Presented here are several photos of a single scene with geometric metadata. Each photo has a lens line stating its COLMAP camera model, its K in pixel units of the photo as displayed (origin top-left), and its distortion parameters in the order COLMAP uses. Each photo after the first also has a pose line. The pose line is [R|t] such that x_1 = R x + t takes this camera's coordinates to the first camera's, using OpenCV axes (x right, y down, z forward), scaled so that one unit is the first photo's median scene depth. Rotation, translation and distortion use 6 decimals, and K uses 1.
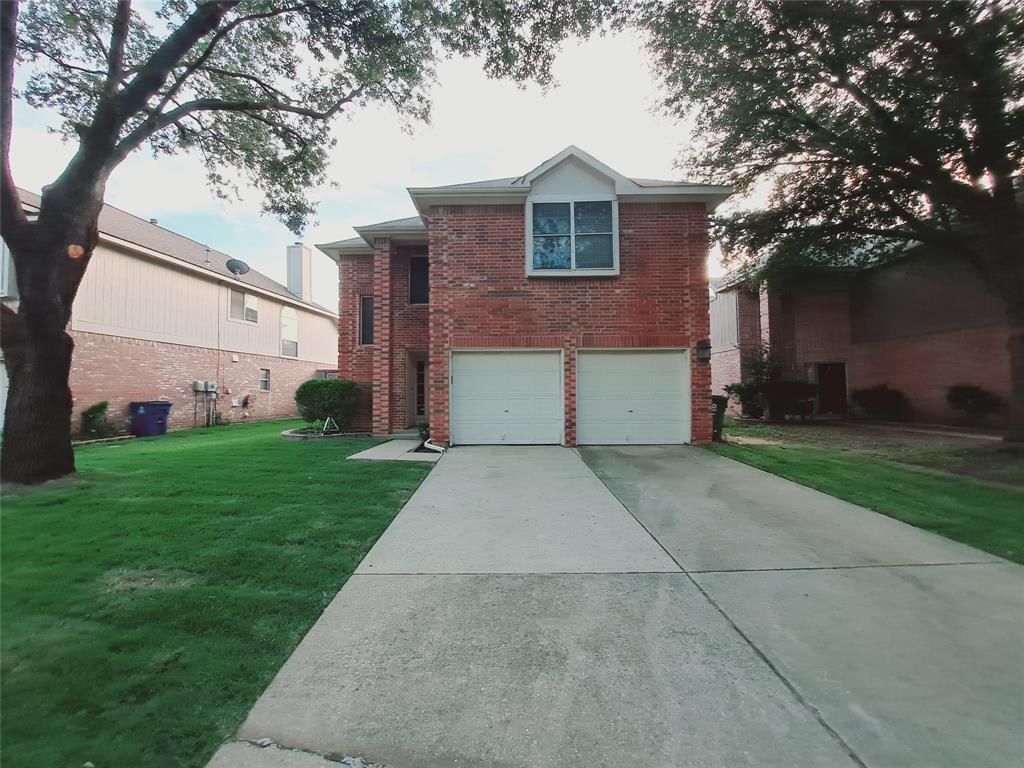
lens RADIAL K [[407.5, 0, 512.3], [0, 407.5, 383.4], [0, 0, 1]] dist [-0.013371, -0.003126]
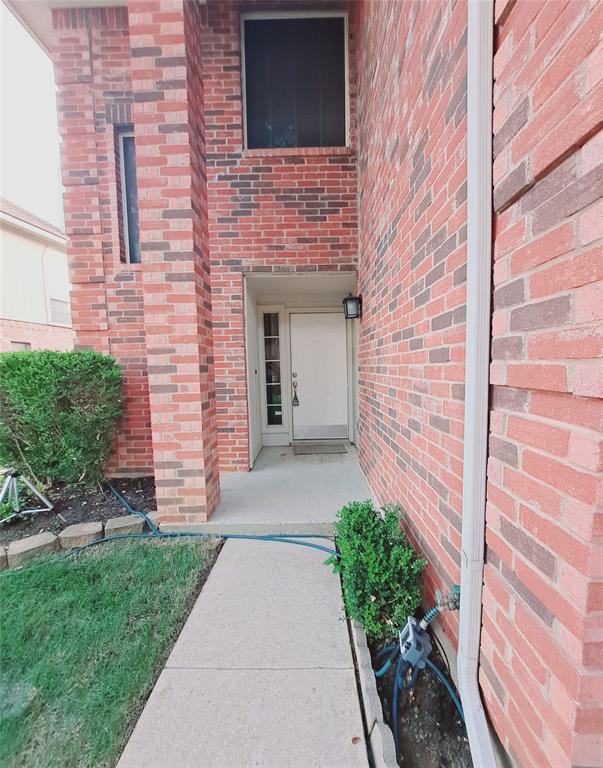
lens RADIAL K [[305.9, 0, 304.6], [0, 305.9, 385.2], [0, 0, 1]] dist [-0.000785, -0.000066]
pose [[0.999787, -0.018936, -0.008249, -0.203180], [0.019609, 0.995661, 0.090963, -0.001657], [0.006491, -0.091105, 0.995820, 0.702546]]
